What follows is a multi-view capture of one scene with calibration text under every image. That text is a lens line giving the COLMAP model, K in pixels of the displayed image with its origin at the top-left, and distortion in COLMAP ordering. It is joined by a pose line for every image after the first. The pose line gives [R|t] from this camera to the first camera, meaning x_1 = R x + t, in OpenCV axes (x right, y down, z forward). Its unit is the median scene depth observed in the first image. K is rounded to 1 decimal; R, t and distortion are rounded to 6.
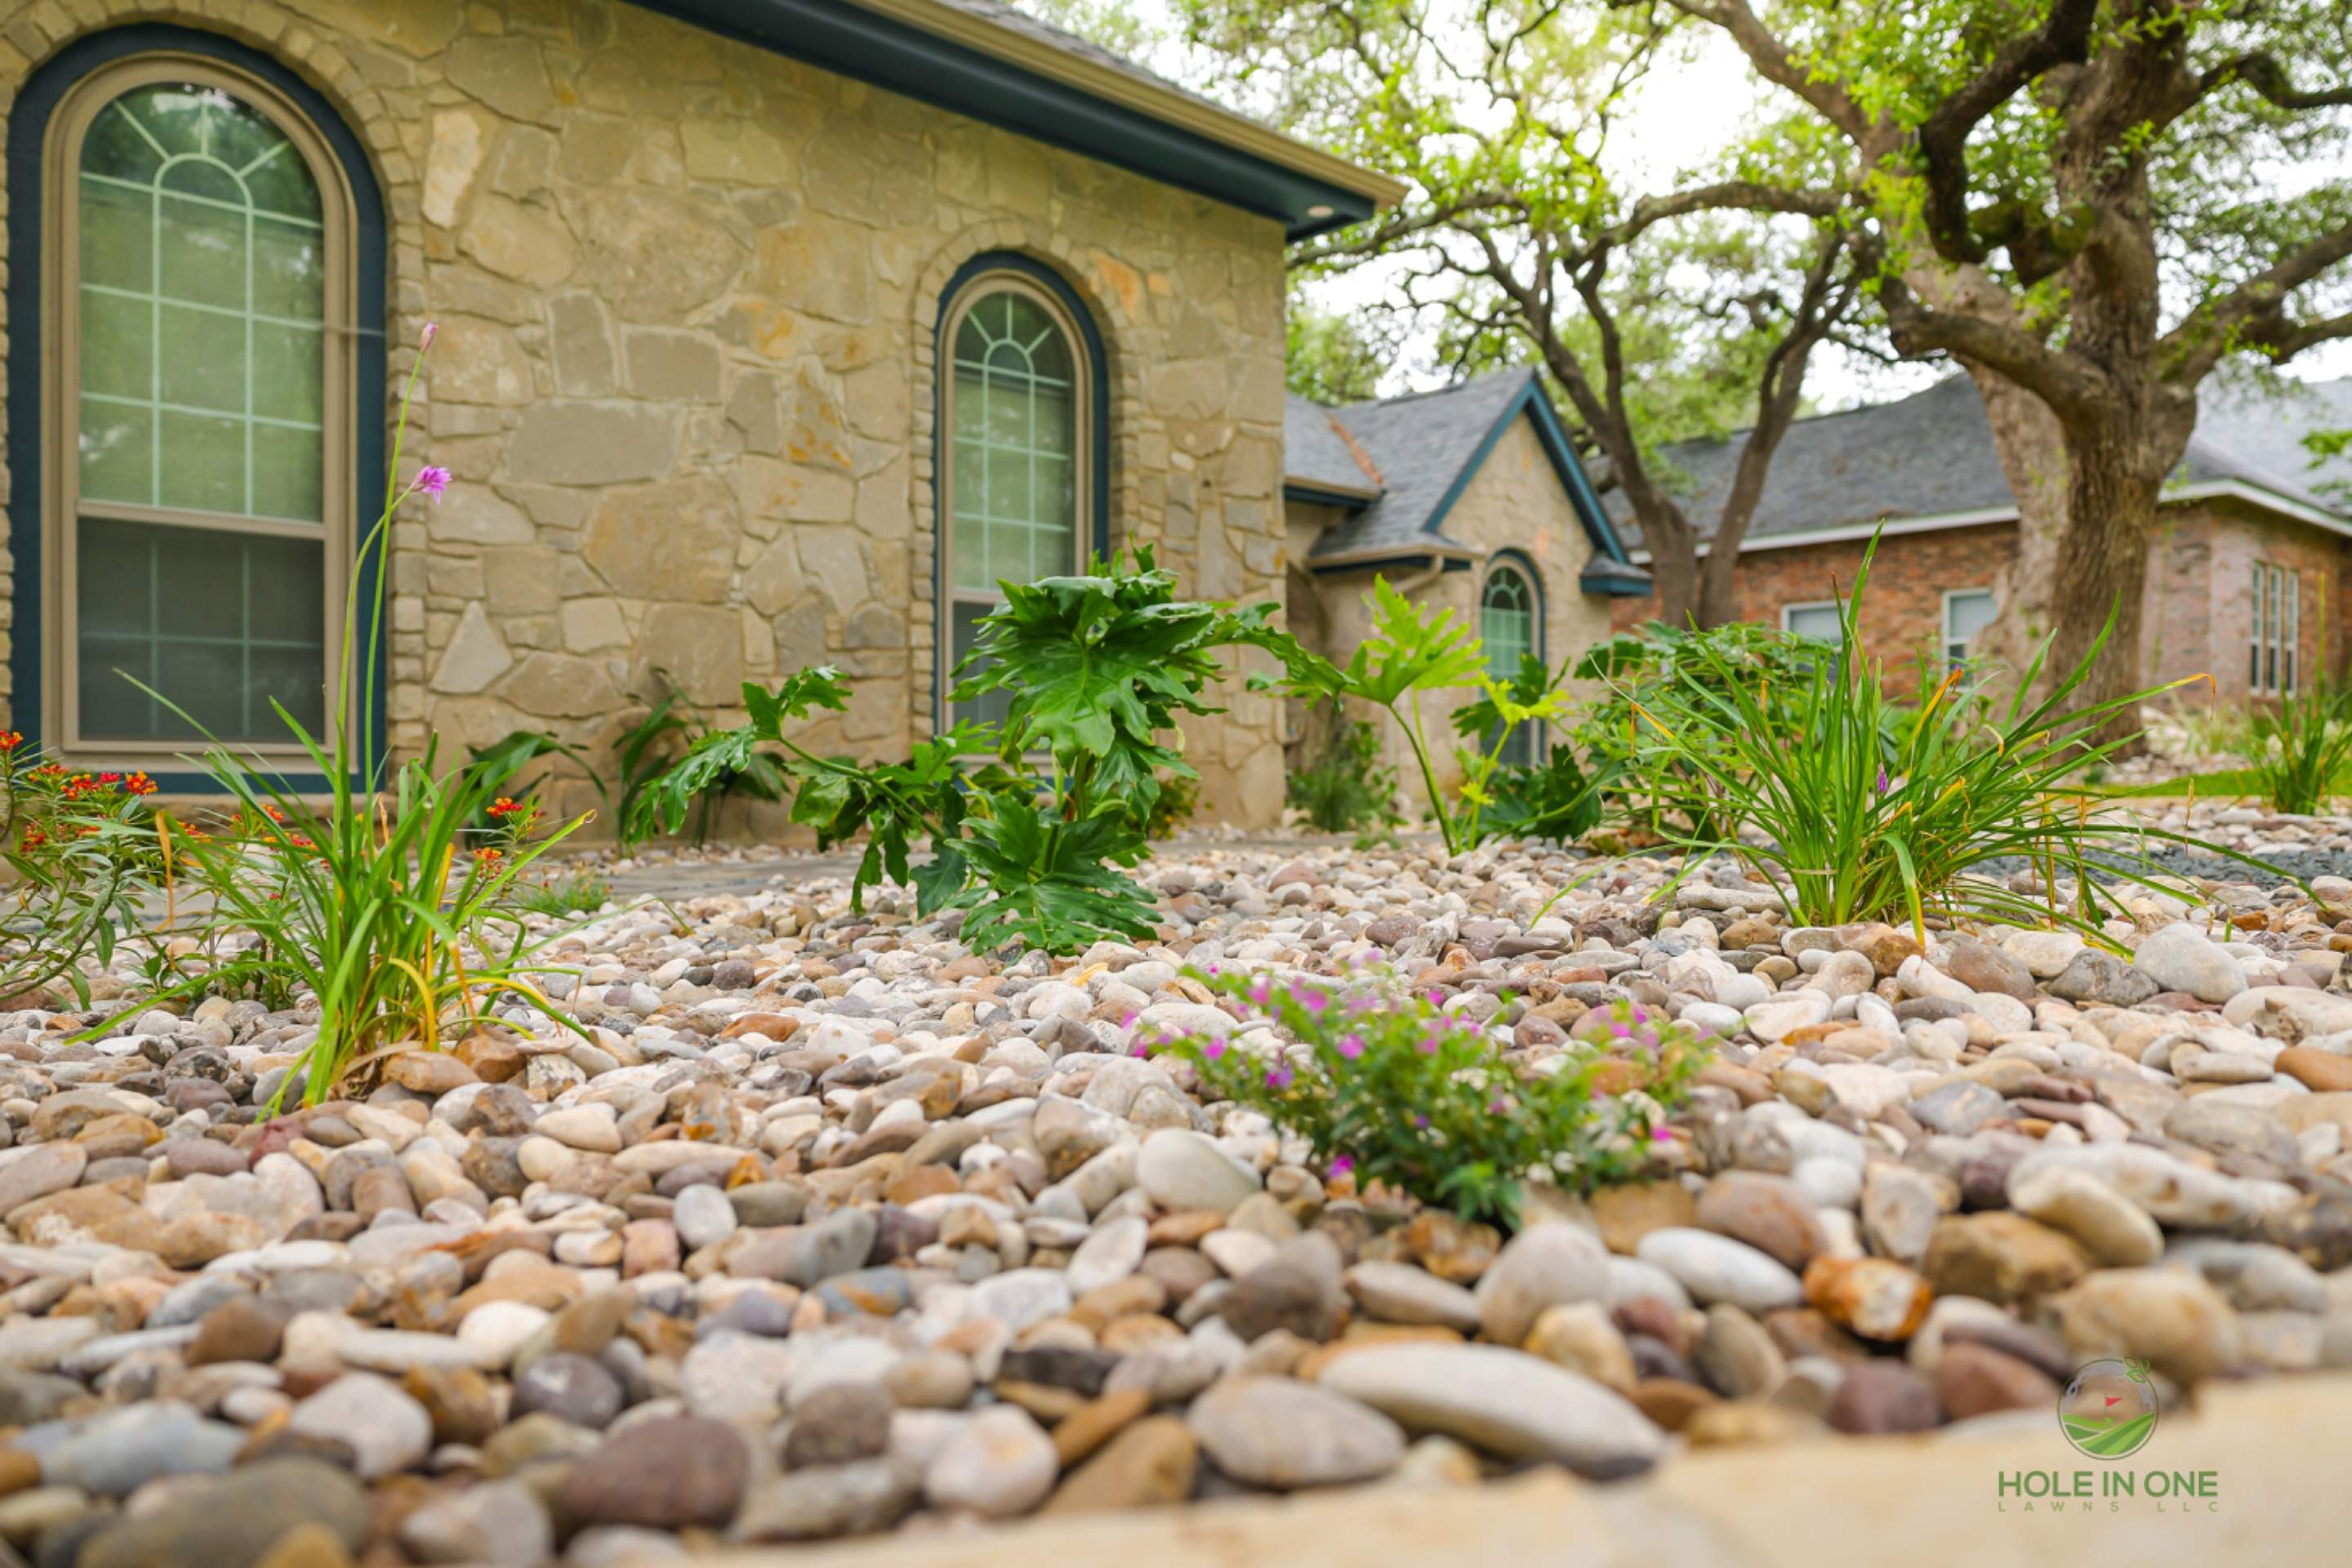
lens RADIAL K [[1620.9, 0, 1174.5], [0, 1620.9, 804.9], [0, 0, 1]] dist [-0.006194, 0.005735]
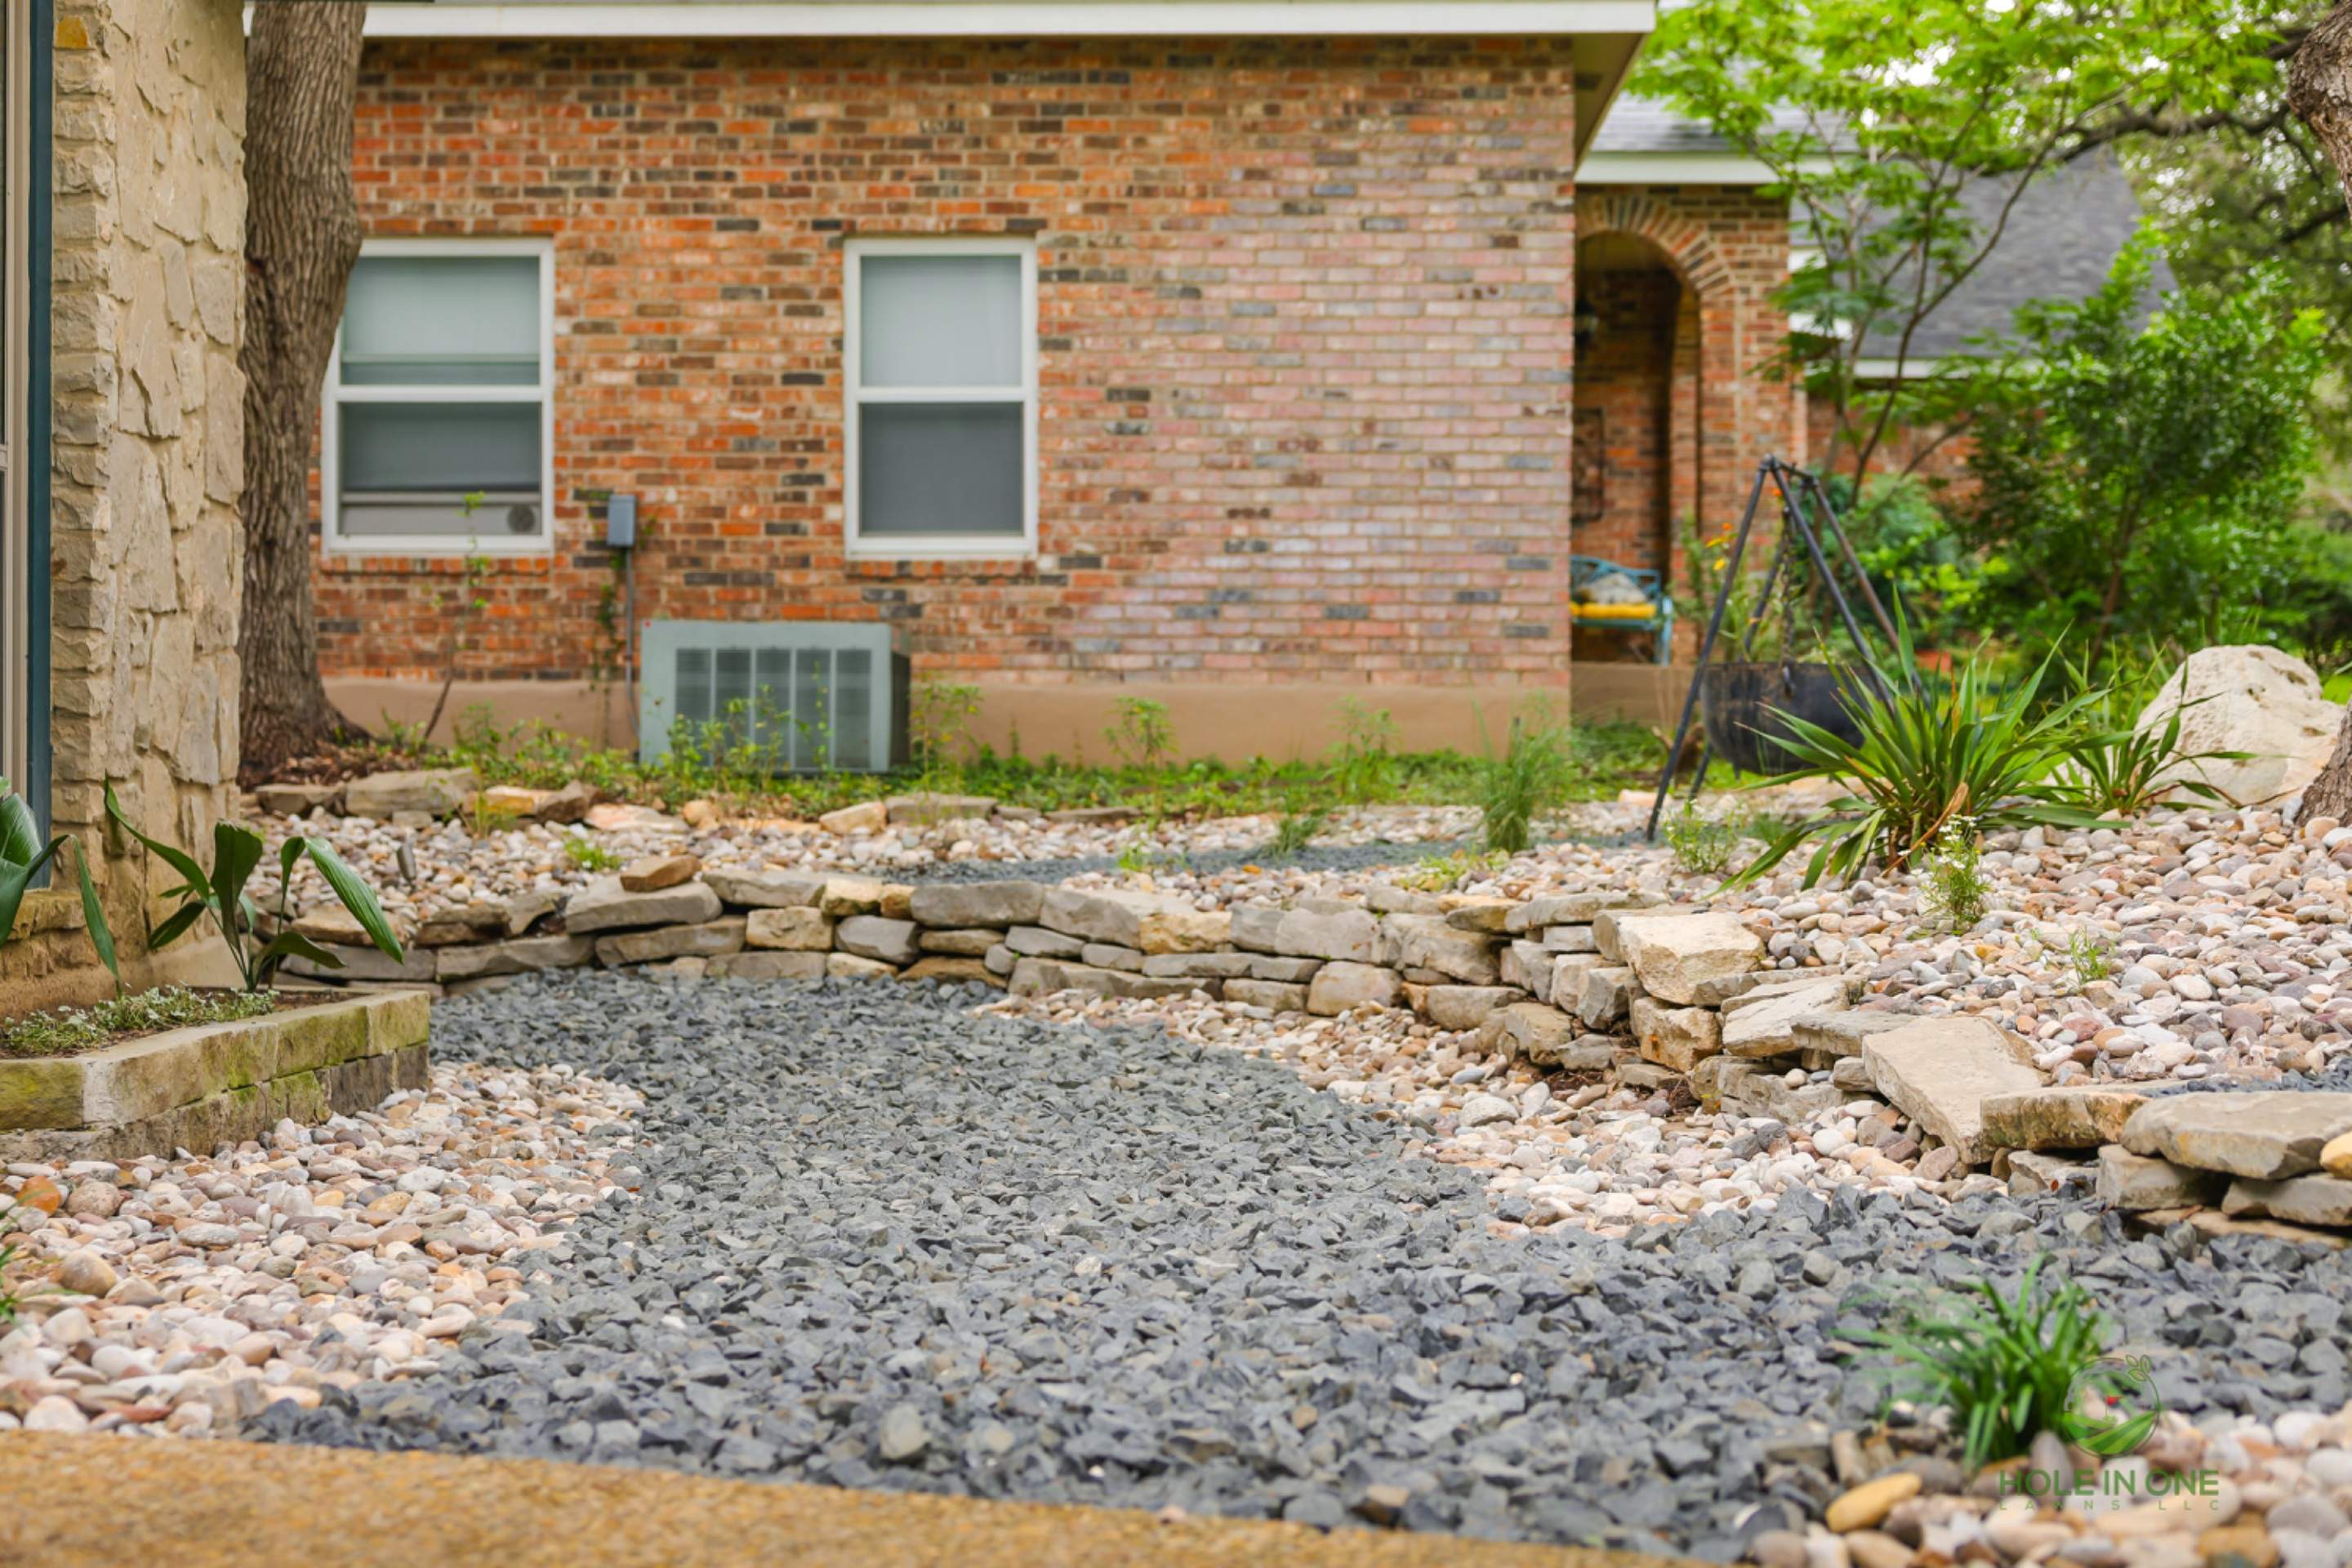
lens RADIAL K [[3213.3, 0, 1159.5], [0, 3213.3, 794.7], [0, 0, 1]] dist [0.005973, 0.000000]
pose [[0.661099, -0.005335, 0.750280, 0.099762], [0.009427, 0.999955, -0.001196, -0.058492], [-0.750240, 0.007863, 0.661119, 1.717281]]
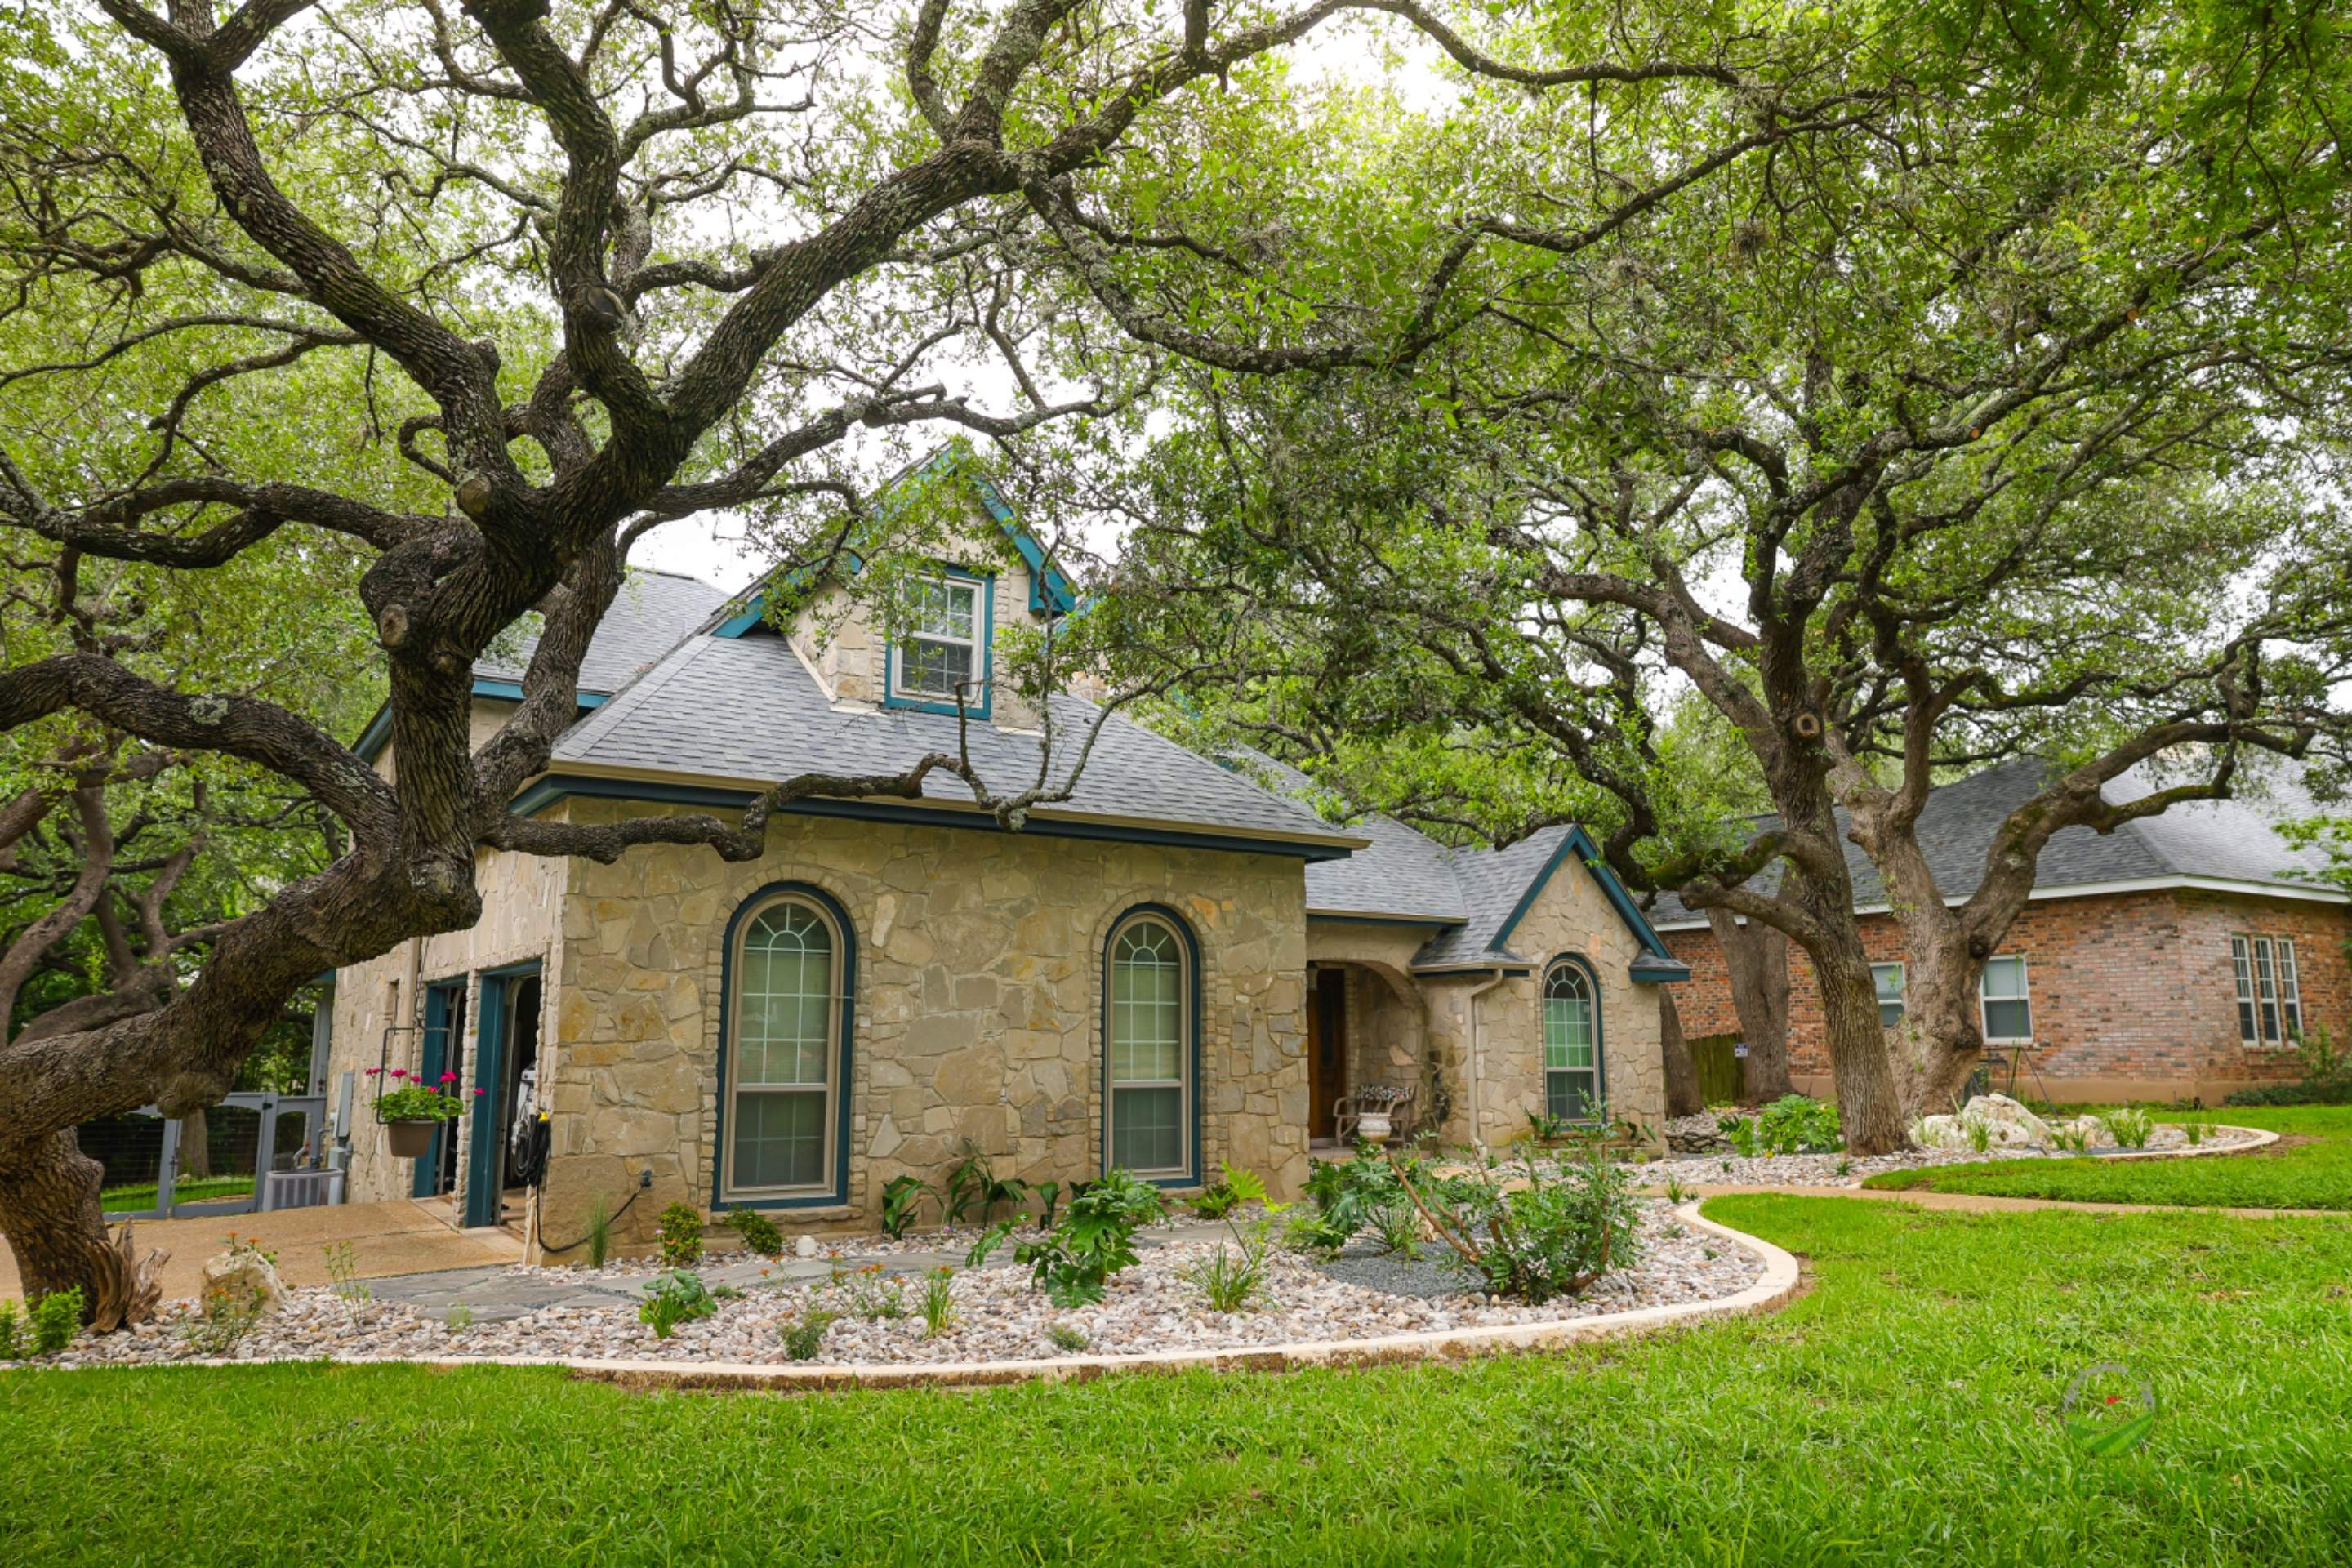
lens RADIAL K [[1620.9, 0, 1176.9], [0, 1620.9, 791.9], [0, 0, 1]] dist [-0.006194, 0.005735]
pose [[0.986790, -0.028488, -0.159477, 0.262597], [0.000643, 0.985097, -0.171996, -0.146365], [0.162000, 0.169621, 0.972103, -0.943890]]
